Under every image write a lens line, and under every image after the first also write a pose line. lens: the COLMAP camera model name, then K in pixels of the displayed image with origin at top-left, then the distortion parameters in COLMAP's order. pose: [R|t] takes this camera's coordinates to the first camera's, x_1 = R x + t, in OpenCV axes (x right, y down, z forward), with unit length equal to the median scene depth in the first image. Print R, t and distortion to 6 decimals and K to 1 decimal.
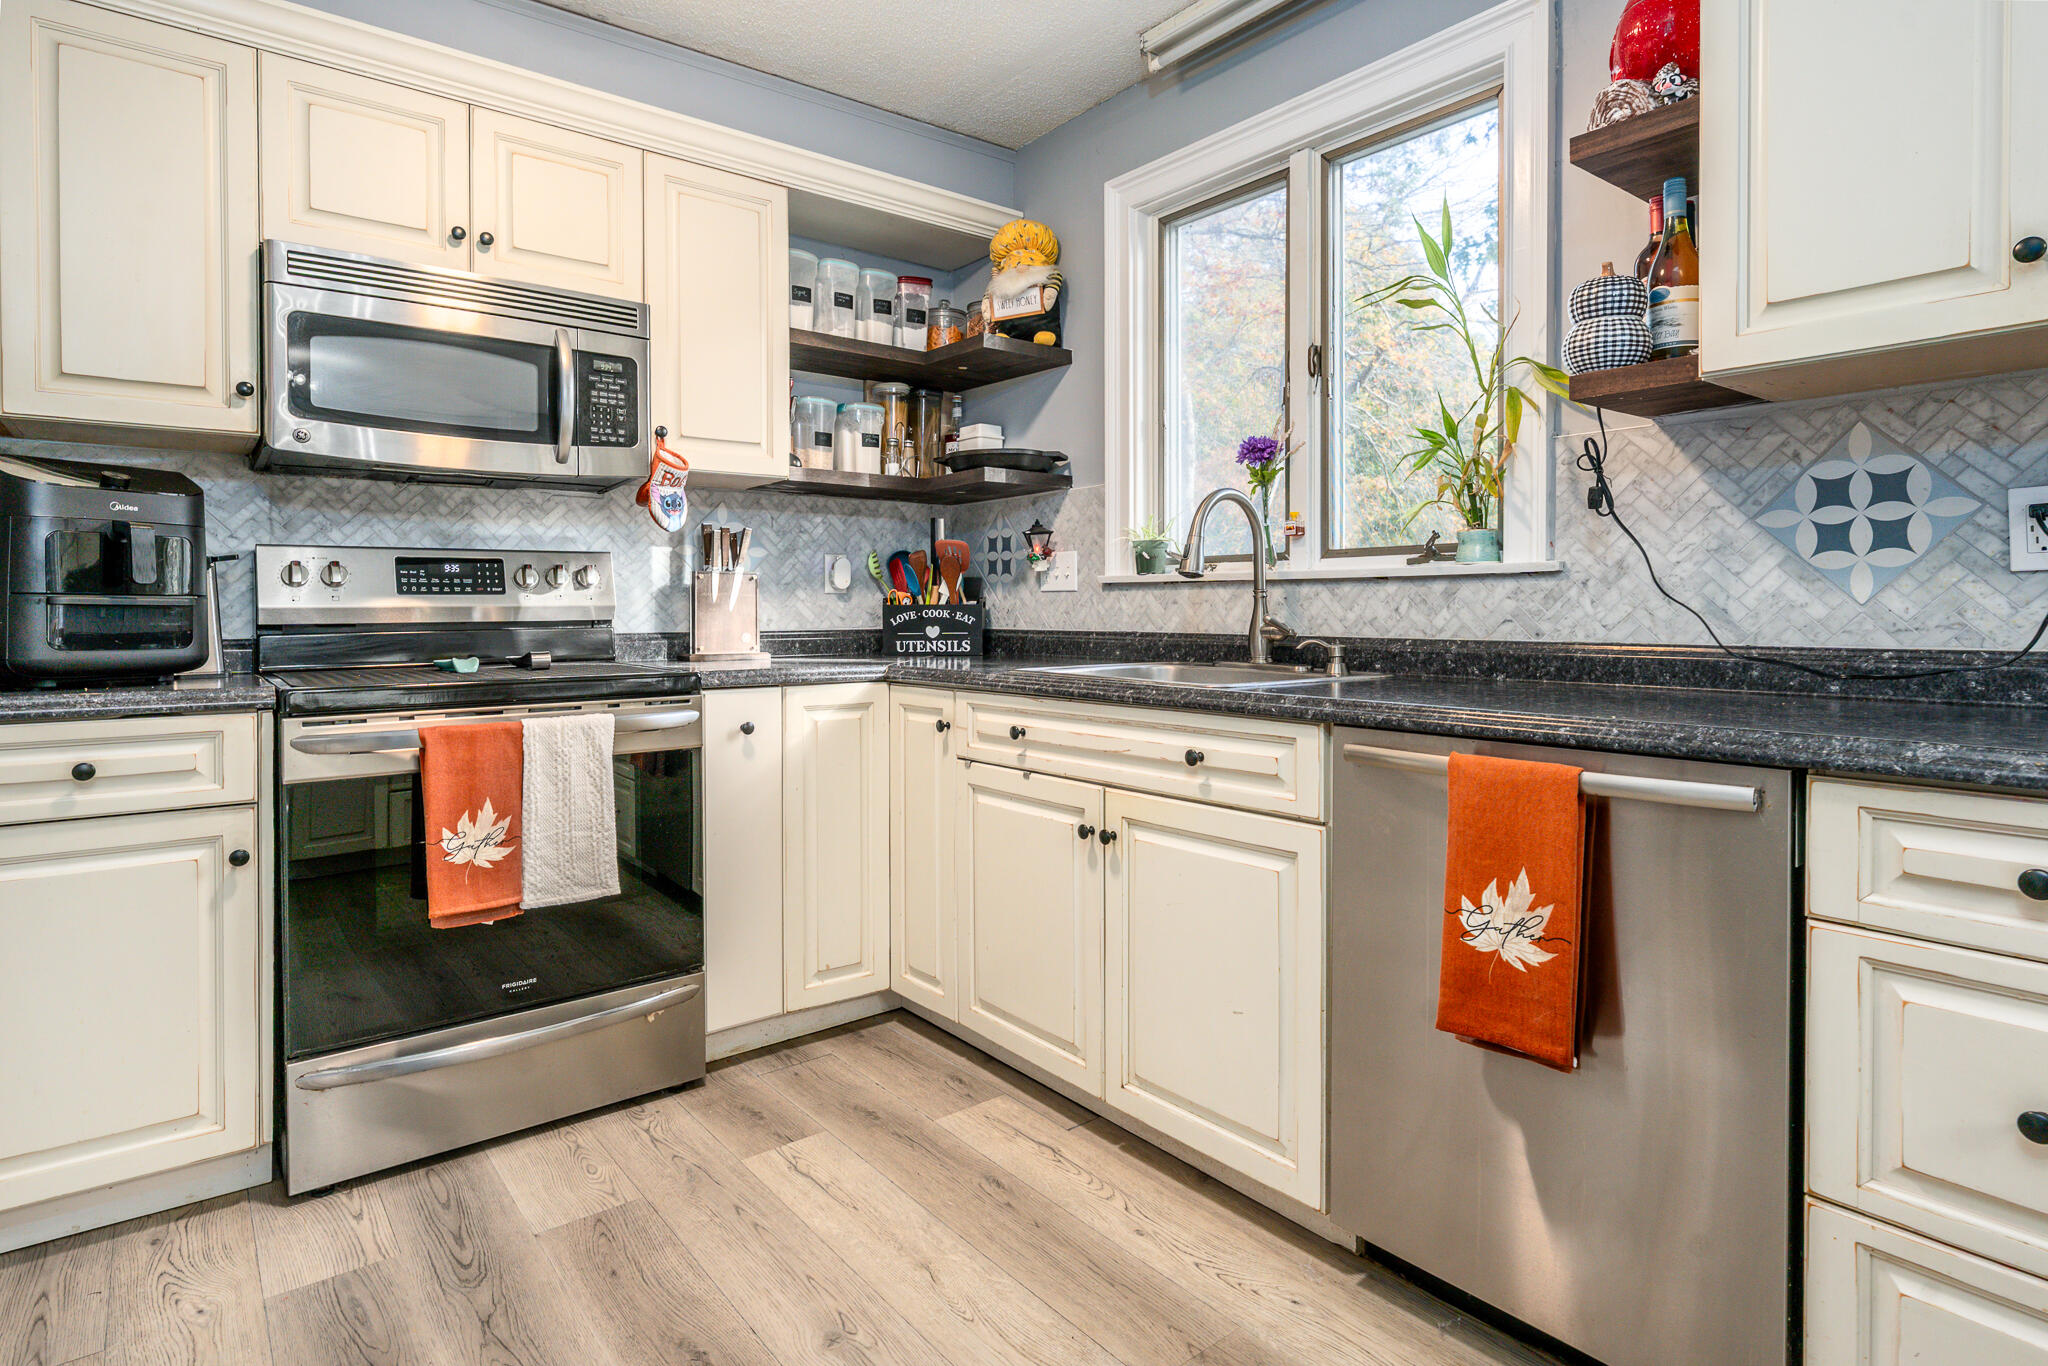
lens RADIAL K [[1104.0, 0, 1023.0], [0, 1104.0, 617.0], [0, 0, 1]] dist [0.000775, 0.000217]
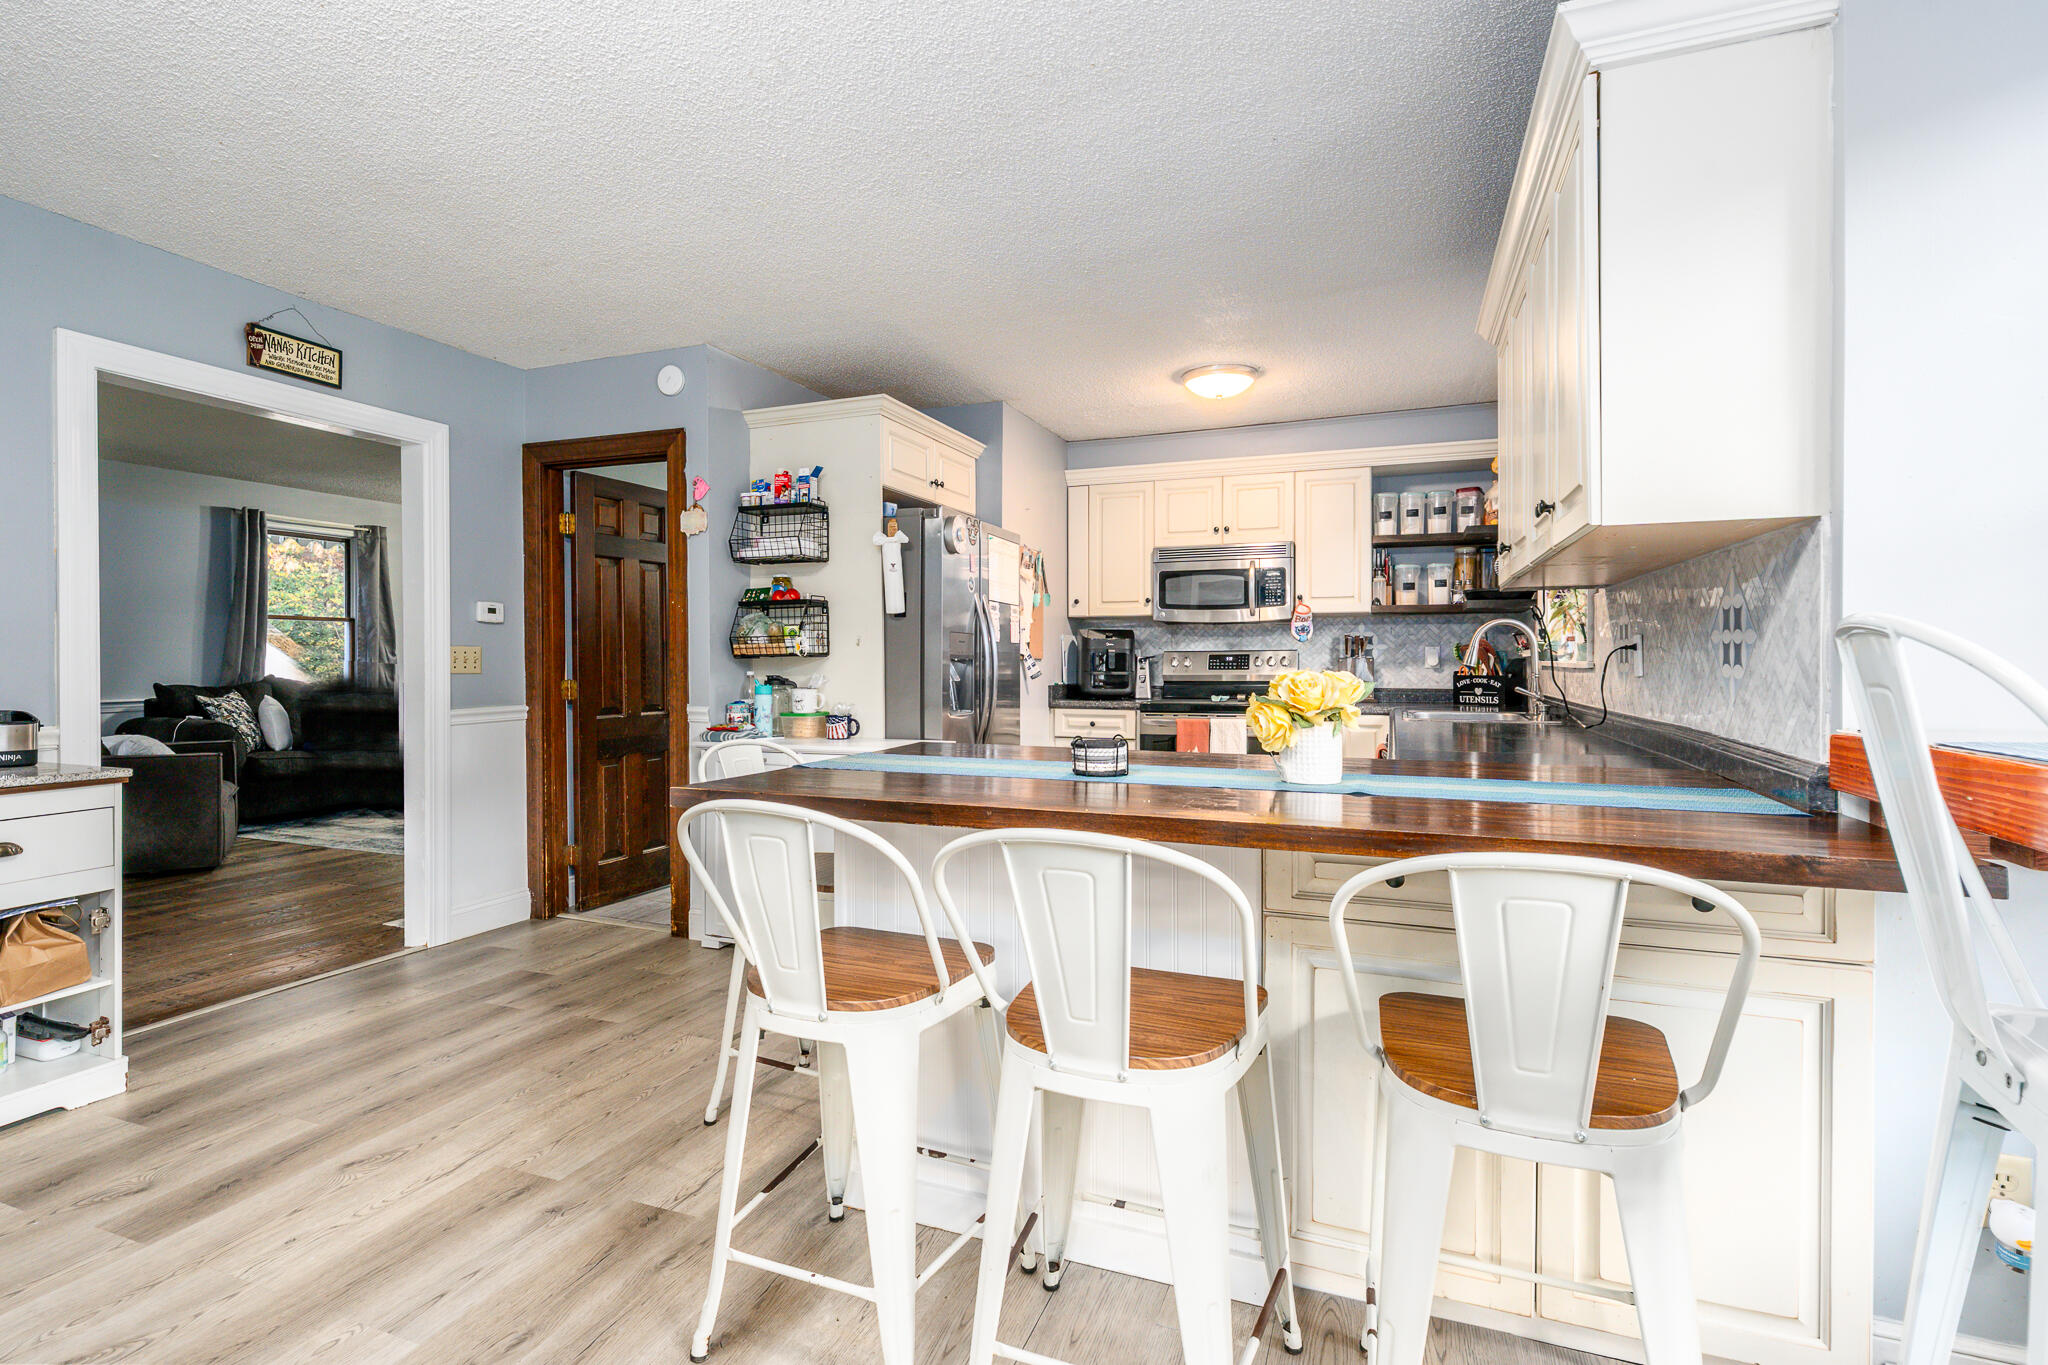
lens RADIAL K [[947.9, 0, 991.5], [0, 947.9, 667.5], [0, 0, 1]] dist [0.034137, 0.000032]
pose [[0.496204, 0.008716, -0.868162, 1.081009], [-0.006595, 0.999959, 0.006270, -0.036204], [0.868181, 0.002615, 0.496241, -0.512065]]
